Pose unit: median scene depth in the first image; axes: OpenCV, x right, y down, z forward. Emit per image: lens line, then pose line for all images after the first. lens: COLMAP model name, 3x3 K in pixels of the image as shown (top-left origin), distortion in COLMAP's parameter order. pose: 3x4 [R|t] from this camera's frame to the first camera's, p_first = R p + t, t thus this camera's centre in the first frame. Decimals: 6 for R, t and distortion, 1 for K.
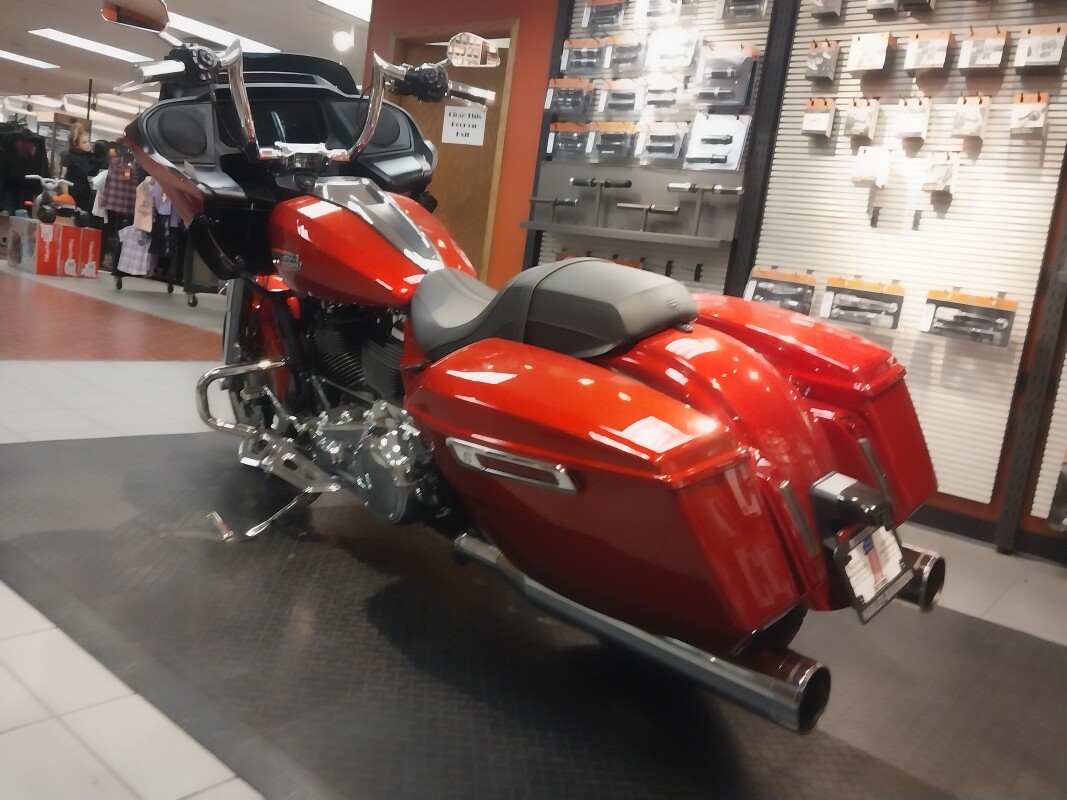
lens RADIAL K [[843.4, 0, 554.1], [0, 843.4, 402.2], [0, 0, 1]] dist [0.002529, -0.011513]
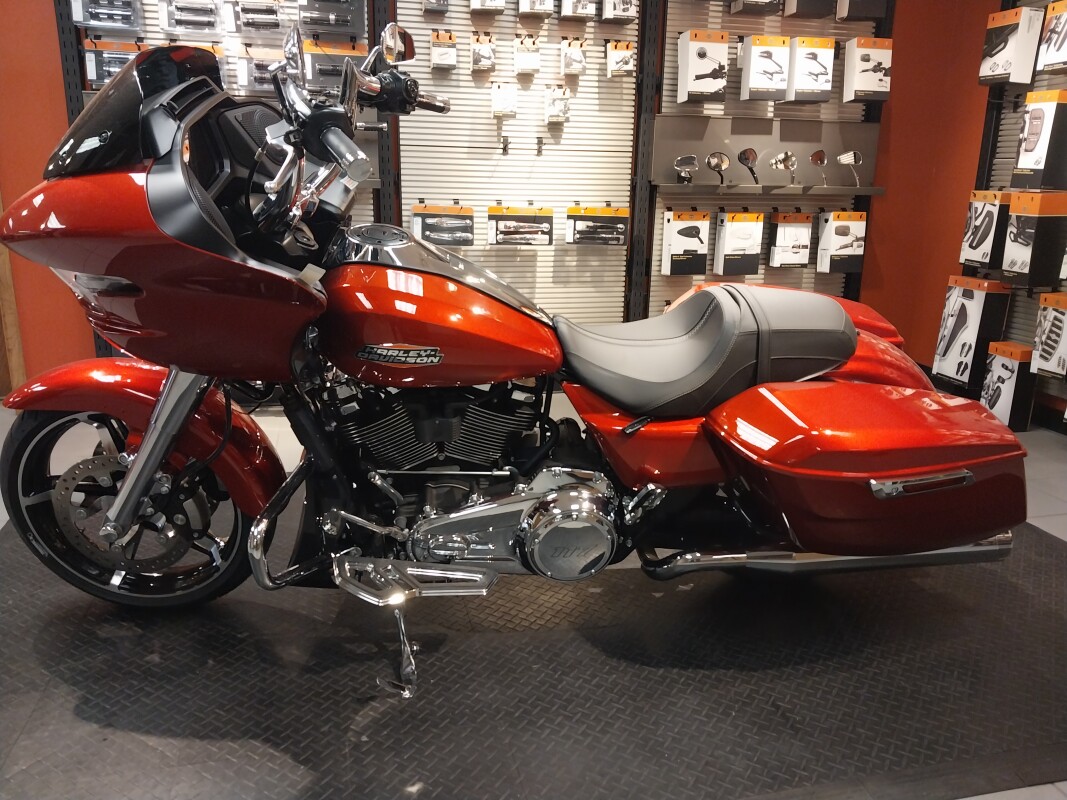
lens RADIAL K [[843.4, 0, 525.1], [0, 843.4, 411.4], [0, 0, 1]] dist [0.002529, -0.011513]
pose [[0.613410, -0.334796, 0.715290, -0.541768], [0.179414, 0.941093, 0.286625, -0.209776], [-0.769116, -0.047486, 0.637343, 0.253058]]
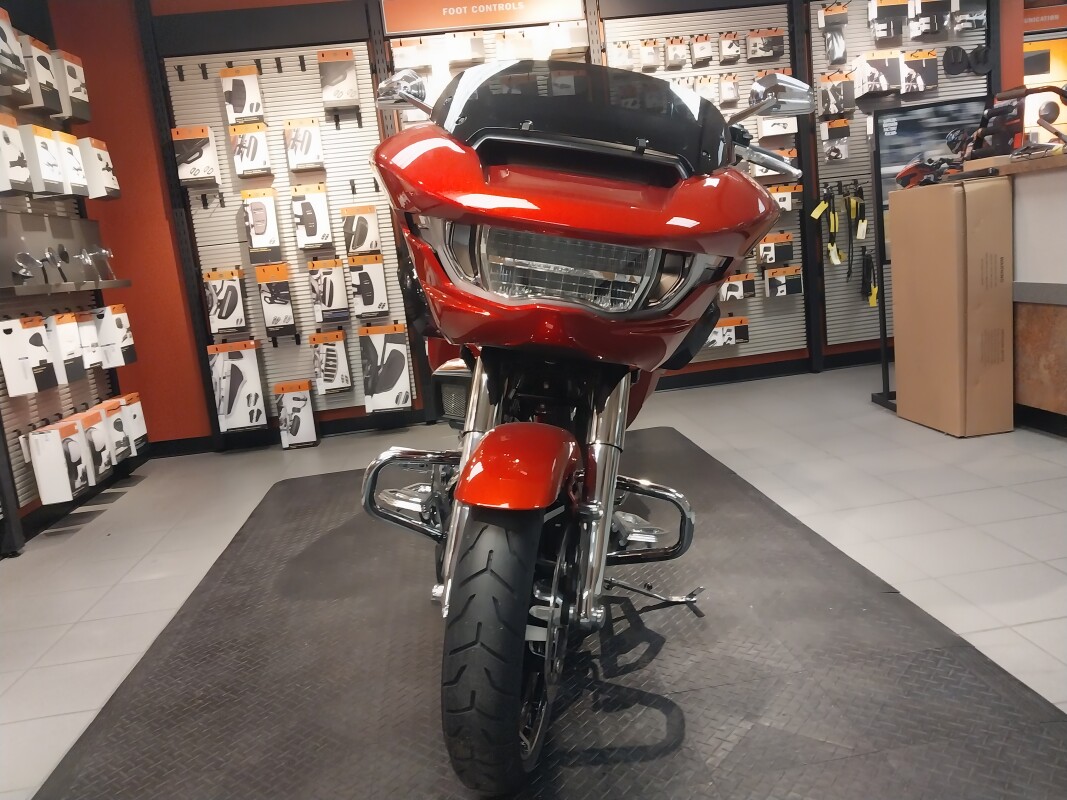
lens RADIAL K [[843.4, 0, 536.5], [0, 843.4, 396.7], [0, 0, 1]] dist [0.002529, -0.011513]
pose [[-0.700446, -0.182423, 0.689998, -0.588360], [0.114609, 0.925486, 0.361026, -0.301702], [-0.704443, 0.331959, -0.627346, 1.113340]]
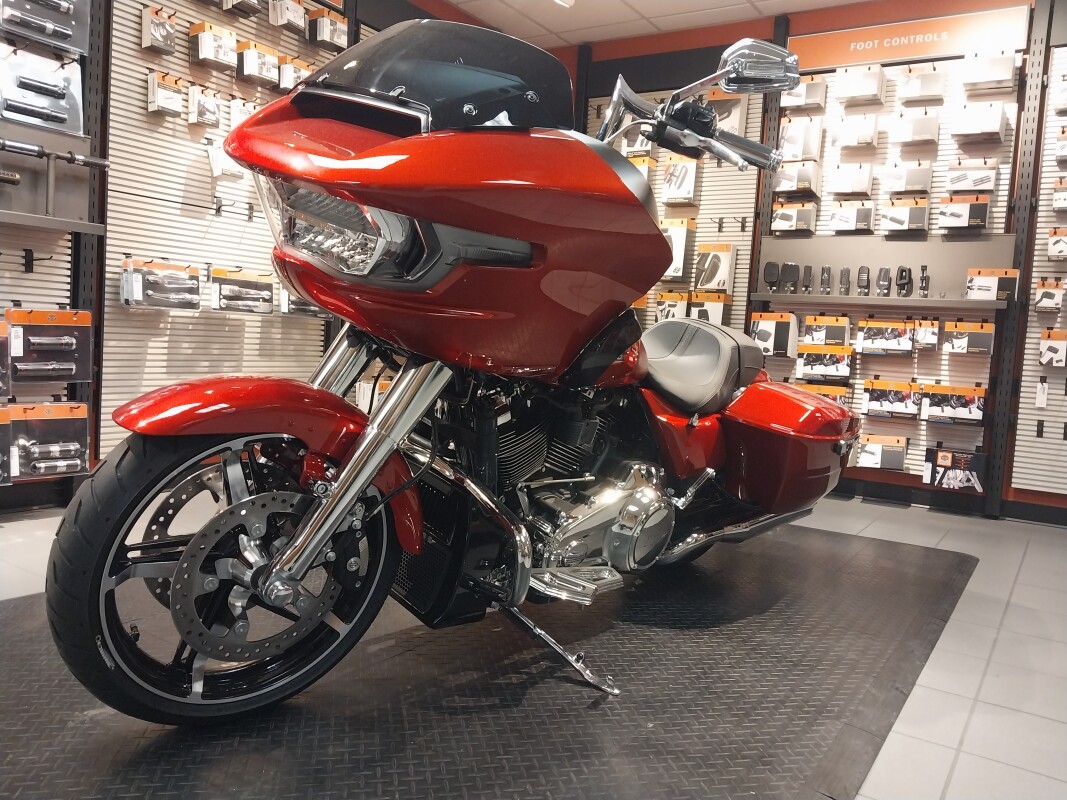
lens RADIAL K [[843.4, 0, 539.1], [0, 843.4, 399.0], [0, 0, 1]] dist [0.002529, -0.011513]
pose [[-0.074287, -0.222528, 0.972092, -0.734741], [0.067630, 0.971417, 0.227542, -0.204960], [-0.994941, 0.082646, -0.057114, 0.706237]]
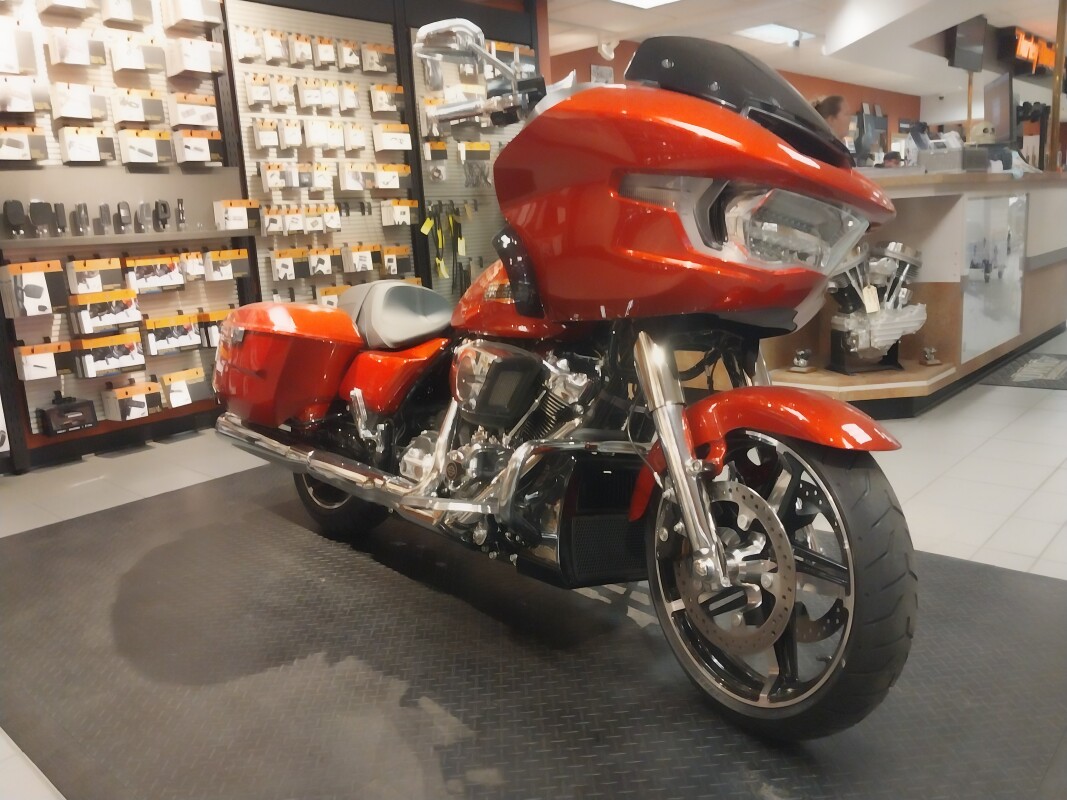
lens RADIAL K [[843.4, 0, 526.3], [0, 843.4, 410.1], [0, 0, 1]] dist [0.002529, -0.011513]
pose [[-0.993072, -0.096059, 0.067676, -0.151738], [-0.065273, 0.929875, 0.362039, -0.273243], [-0.097707, 0.355114, -0.929703, 1.299550]]
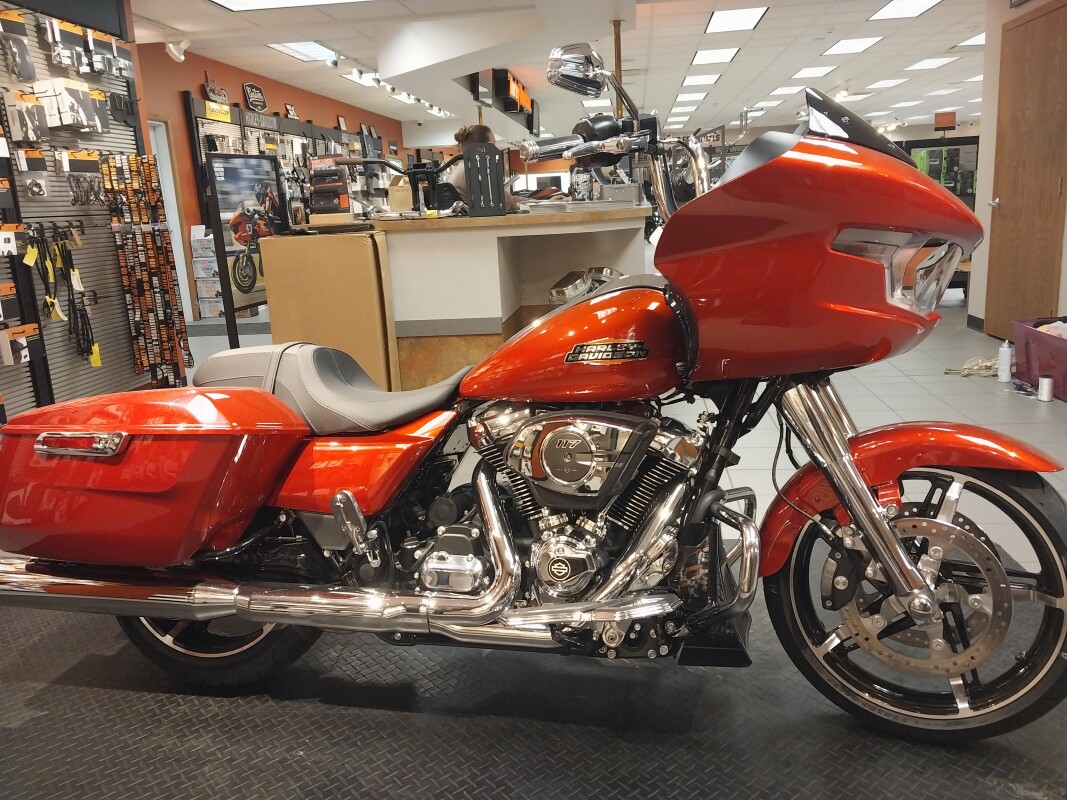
lens RADIAL K [[843.4, 0, 540.2], [0, 843.4, 394.6], [0, 0, 1]] dist [0.002529, -0.011513]
pose [[-0.846548, 0.024212, -0.531761, 0.221574], [-0.140870, 0.953160, 0.267660, -0.245889], [0.513334, 0.301496, -0.803485, 1.129623]]
